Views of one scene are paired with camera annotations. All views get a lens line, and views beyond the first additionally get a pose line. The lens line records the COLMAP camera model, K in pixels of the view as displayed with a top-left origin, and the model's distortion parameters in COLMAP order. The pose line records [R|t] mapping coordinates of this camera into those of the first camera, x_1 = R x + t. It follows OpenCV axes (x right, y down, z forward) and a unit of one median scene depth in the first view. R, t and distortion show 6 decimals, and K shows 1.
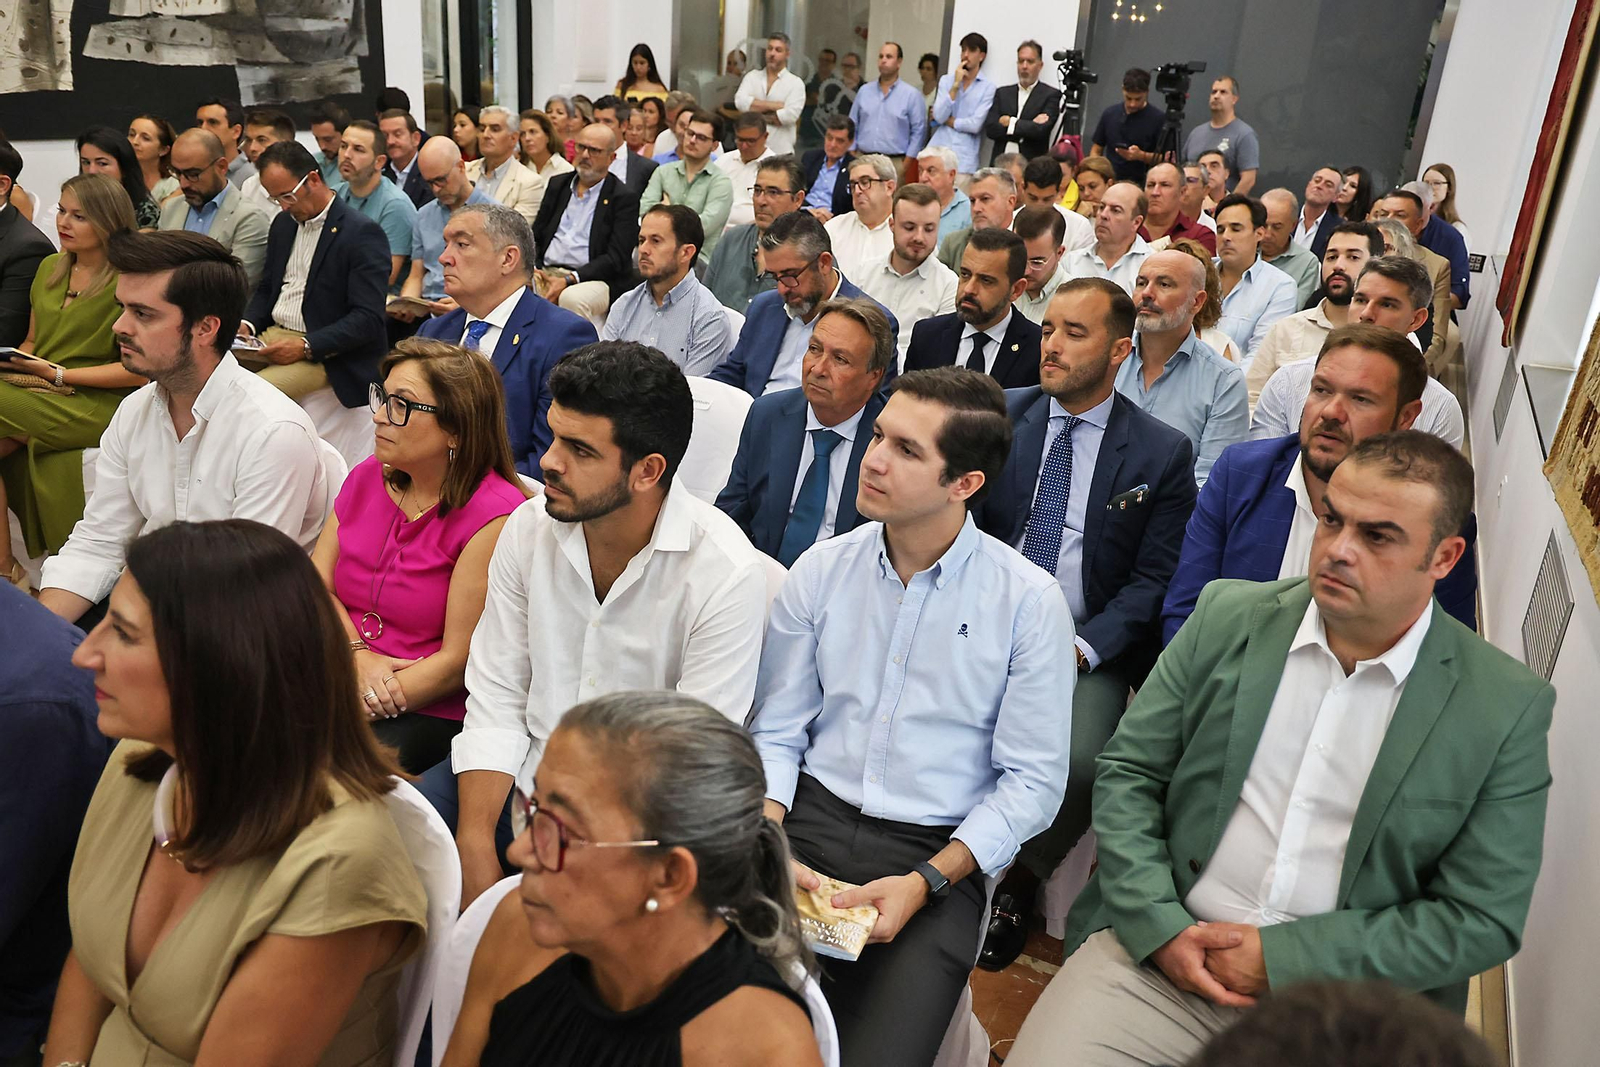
lens RADIAL K [[1267.1, 0, 844.8], [0, 1267.1, 564.9], [0, 0, 1]] dist [-0.054714, 0.065636]
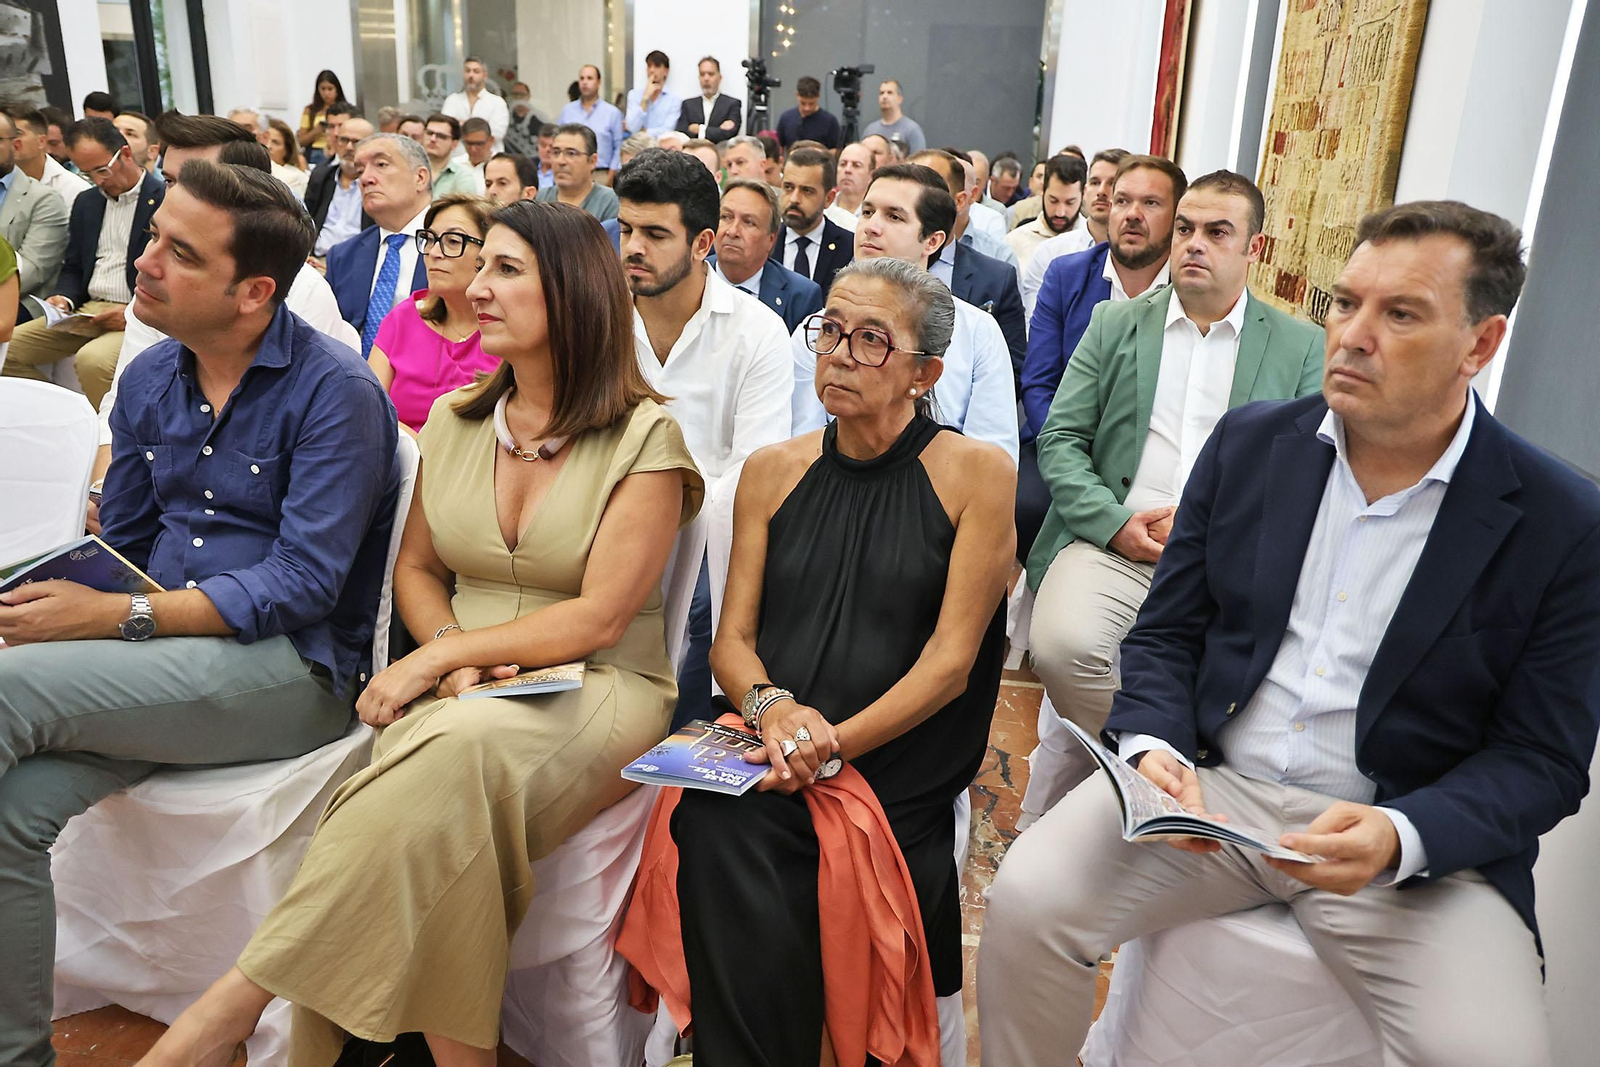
lens RADIAL K [[1267.1, 0, 844.8], [0, 1267.1, 564.9], [0, 0, 1]] dist [-0.054714, 0.065636]
pose [[0.954238, -0.123840, 0.272202, -0.257441], [0.135745, 0.990421, -0.025273, 0.190112], [-0.266465, 0.061066, 0.961908, -0.182614]]
